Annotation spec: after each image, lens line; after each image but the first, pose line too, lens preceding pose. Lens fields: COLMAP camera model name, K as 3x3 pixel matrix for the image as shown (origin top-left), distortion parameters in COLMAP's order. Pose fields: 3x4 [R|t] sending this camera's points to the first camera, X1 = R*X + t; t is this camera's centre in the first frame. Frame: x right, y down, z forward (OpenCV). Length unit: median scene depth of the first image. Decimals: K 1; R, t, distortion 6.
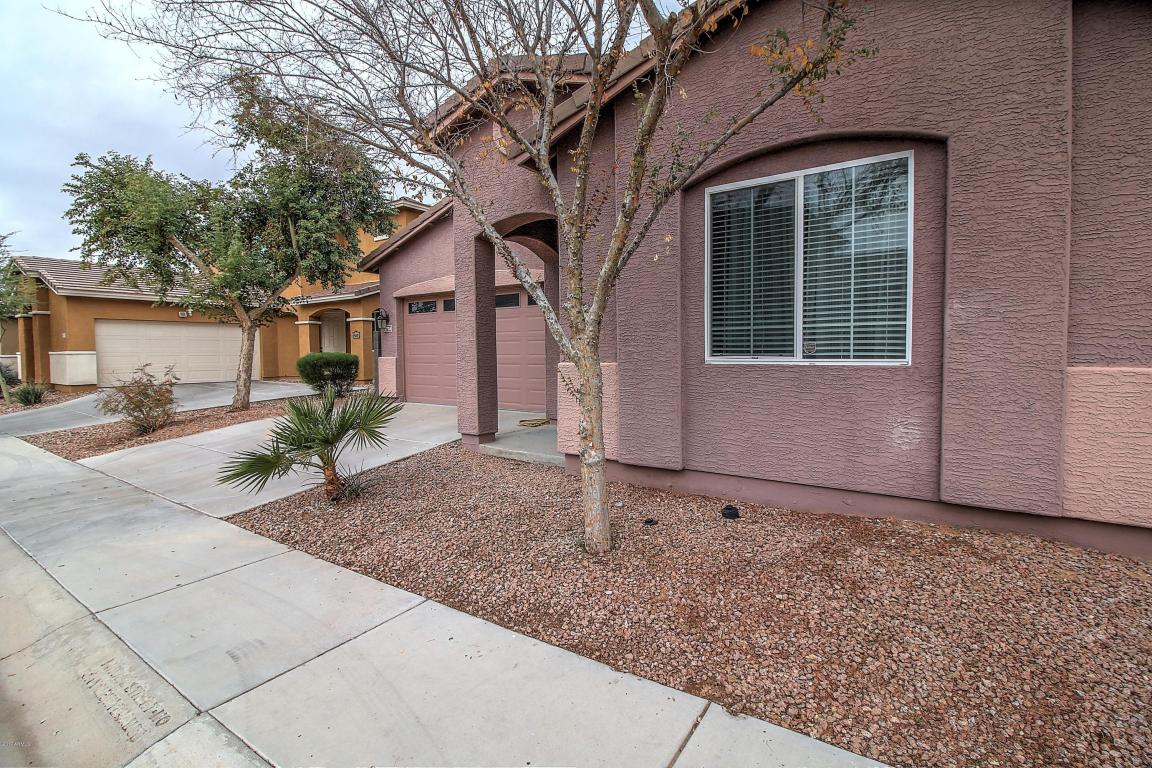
lens RADIAL K [[530.9, 0, 574.7], [0, 530.9, 384.2], [0, 0, 1]] dist [-0.001948, -0.010482]
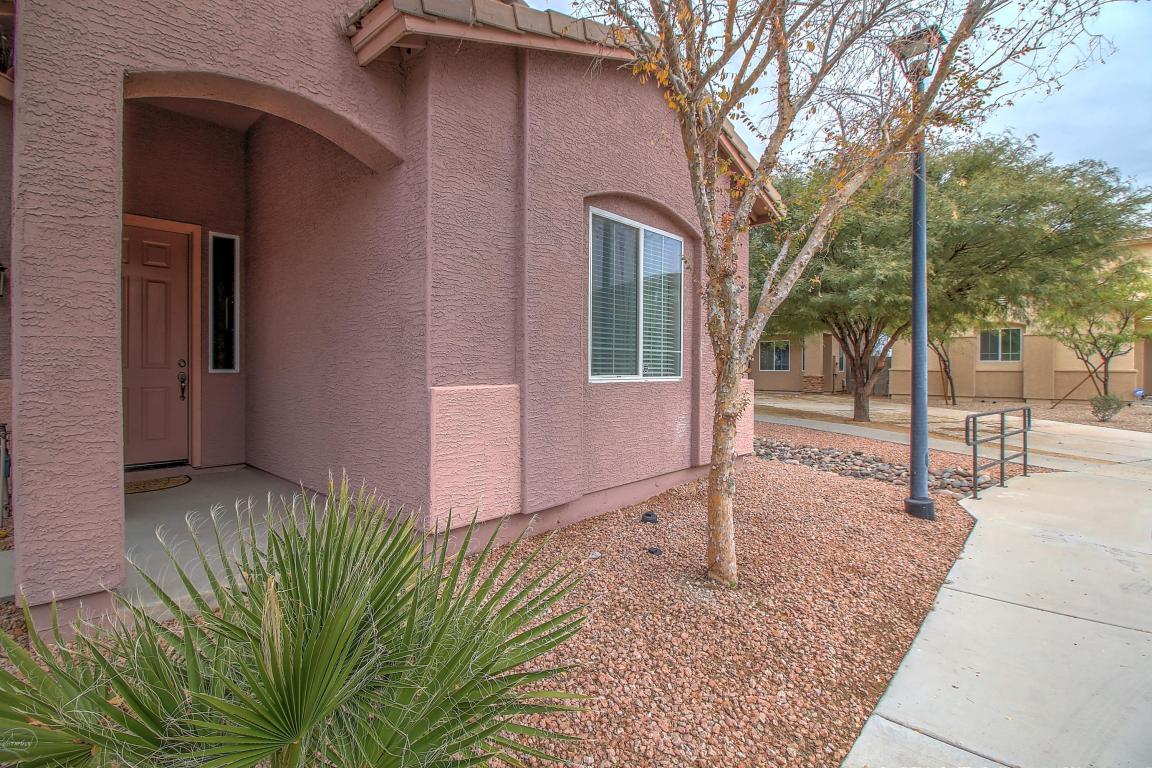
lens RADIAL K [[530.9, 0, 572.3], [0, 530.9, 376.9], [0, 0, 1]] dist [-0.001948, -0.010482]
pose [[0.143247, -0.013446, 0.989596, -0.792762], [0.053771, 0.998537, 0.005784, -0.062869], [-0.988225, 0.052383, 0.143760, 0.971550]]
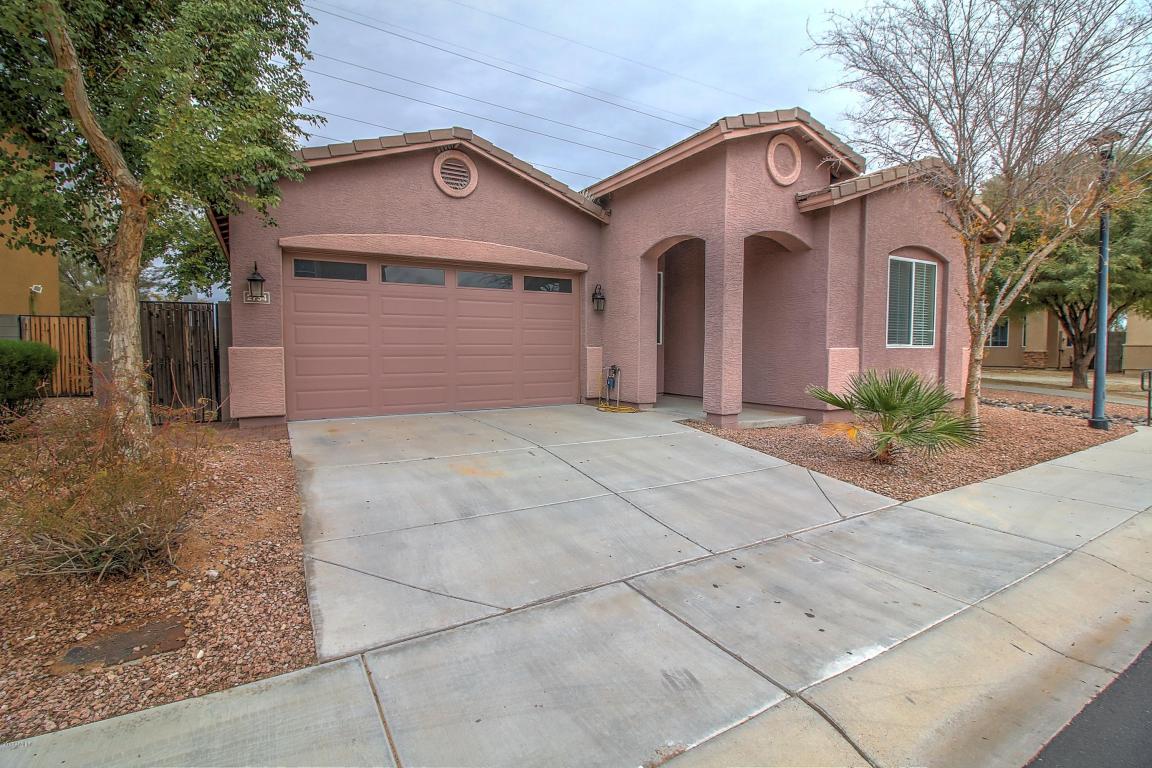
lens RADIAL K [[530.9, 0, 577.0], [0, 530.9, 376.3], [0, 0, 1]] dist [-0.001948, -0.010482]
pose [[0.424618, -0.046694, 0.904168, -2.096191], [0.053217, 0.998230, 0.026559, -0.051682], [-0.903807, 0.036840, 0.426351, 1.303807]]
